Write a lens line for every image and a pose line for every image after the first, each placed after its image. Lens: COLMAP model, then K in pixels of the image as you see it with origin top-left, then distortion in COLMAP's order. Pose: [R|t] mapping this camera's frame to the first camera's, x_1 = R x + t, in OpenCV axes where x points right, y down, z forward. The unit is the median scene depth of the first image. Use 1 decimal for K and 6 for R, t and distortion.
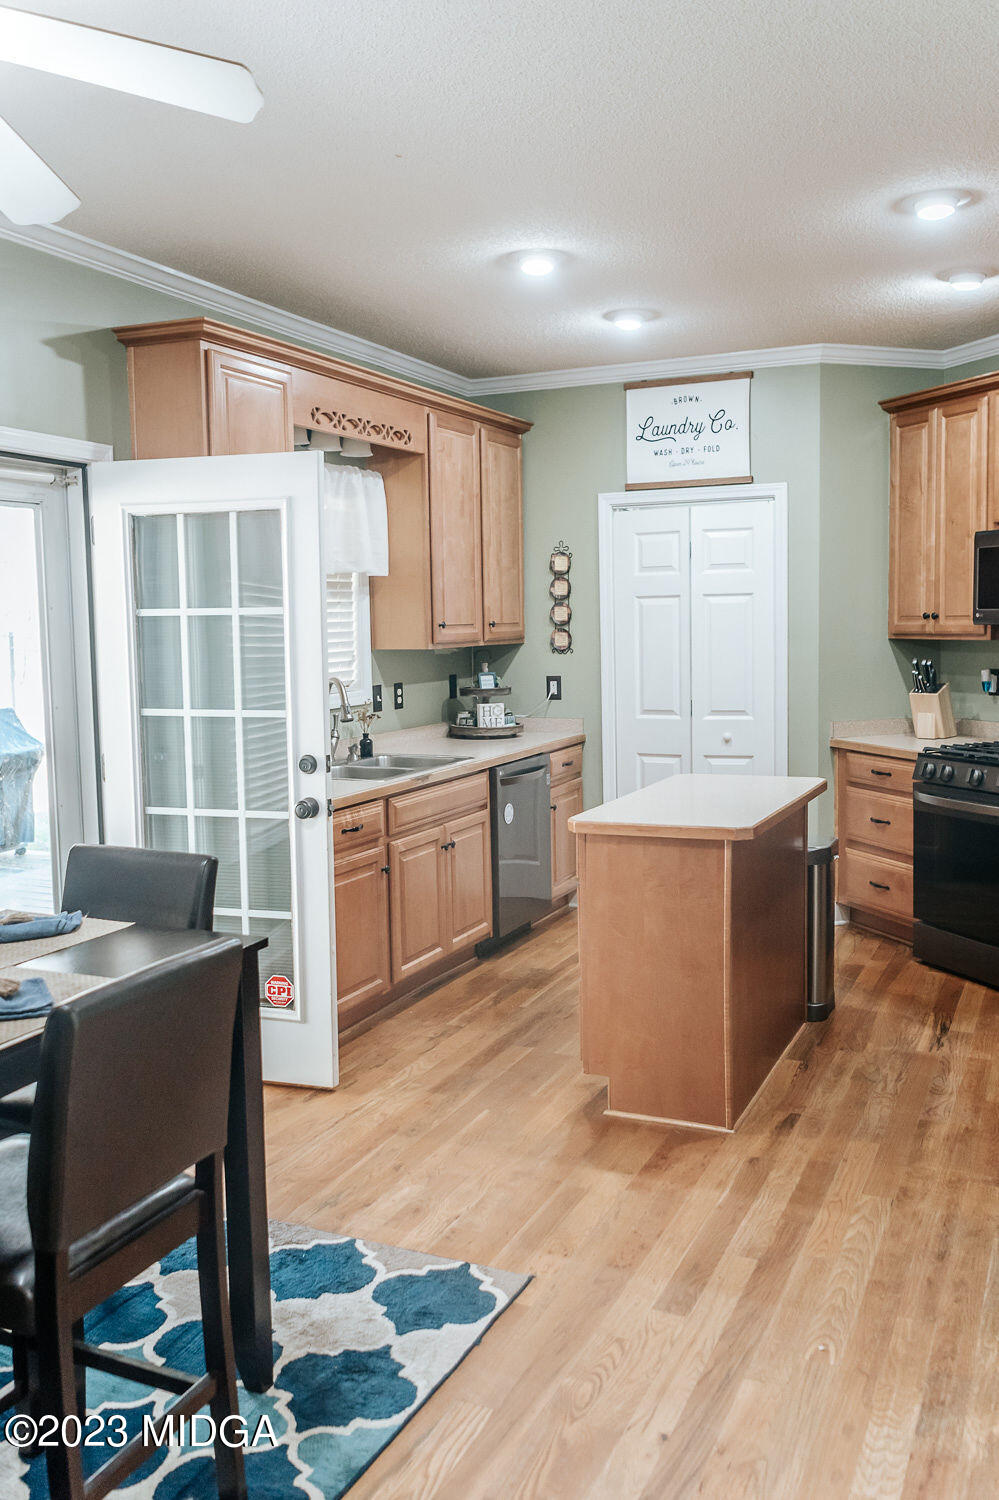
lens RADIAL K [[1251.9, 0, 502.0], [0, 1251.9, 744.2], [0, 0, 1]] dist [0.005439, -0.007697]
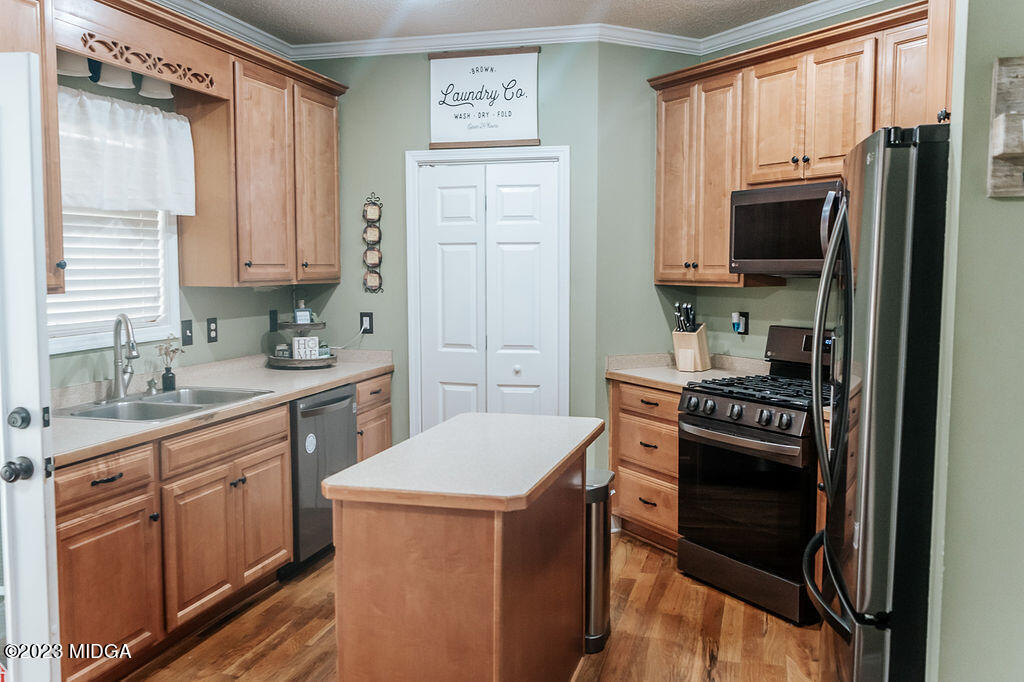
lens RADIAL K [[854.6, 0, 511.8], [0, 854.6, 341.6], [0, 0, 1]] dist [0.005439, -0.007697]
pose [[0.988338, 0.007121, 0.152110, 0.063378], [-0.004979, 0.999883, -0.014461, -0.021049], [-0.152195, 0.013535, 0.988258, 0.261228]]
